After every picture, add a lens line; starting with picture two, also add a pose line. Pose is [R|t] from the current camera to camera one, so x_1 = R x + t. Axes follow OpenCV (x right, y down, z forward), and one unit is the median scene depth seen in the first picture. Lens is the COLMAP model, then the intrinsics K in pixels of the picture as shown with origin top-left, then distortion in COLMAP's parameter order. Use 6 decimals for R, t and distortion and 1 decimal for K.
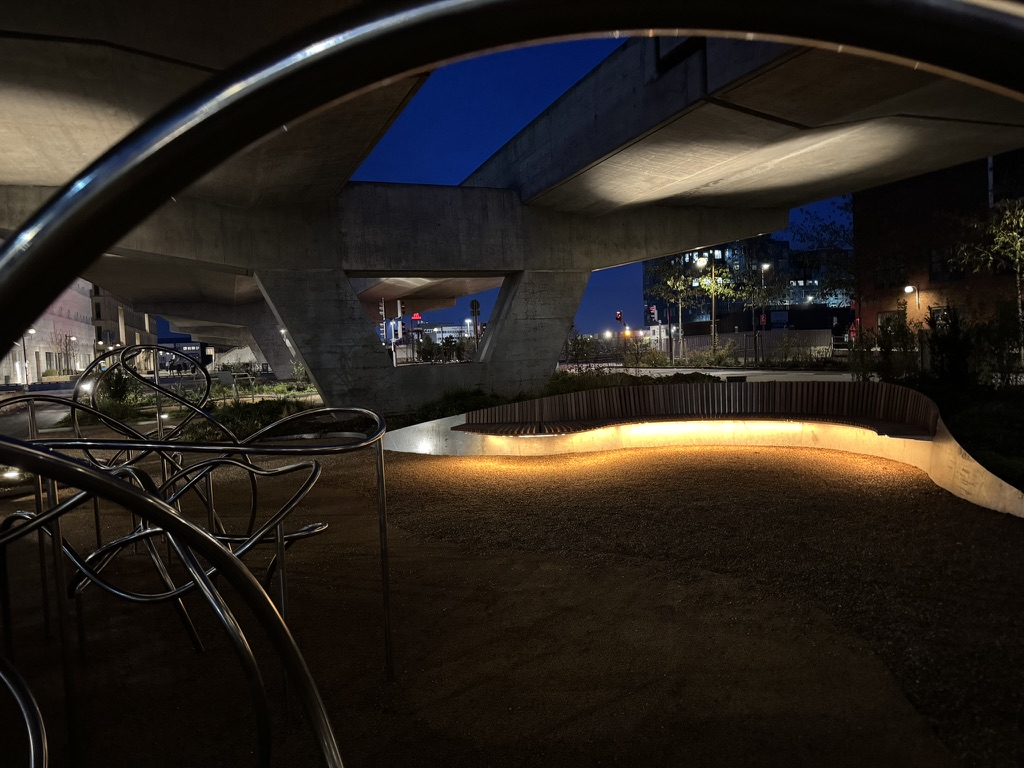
lens RADIAL K [[711.9, 0, 512.0], [0, 711.9, 384.0], [0, 0, 1]] dist [0.008516, -0.001040]
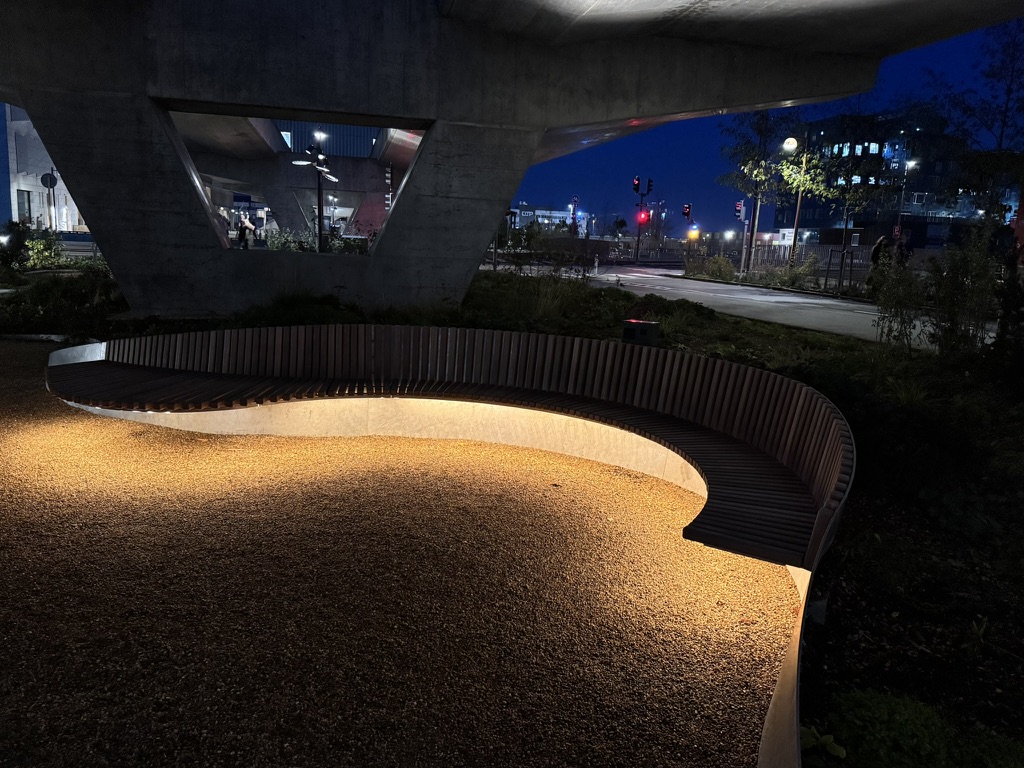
lens RADIAL K [[791.4, 0, 512.0], [0, 791.4, 384.0], [0, 0, 1]] dist [0.093113, -0.208384]
pose [[0.988434, 0.108594, -0.105859, 0.193599], [-0.093588, 0.986046, 0.137672, -0.026302], [0.119332, -0.126173, 0.984805, 0.245116]]
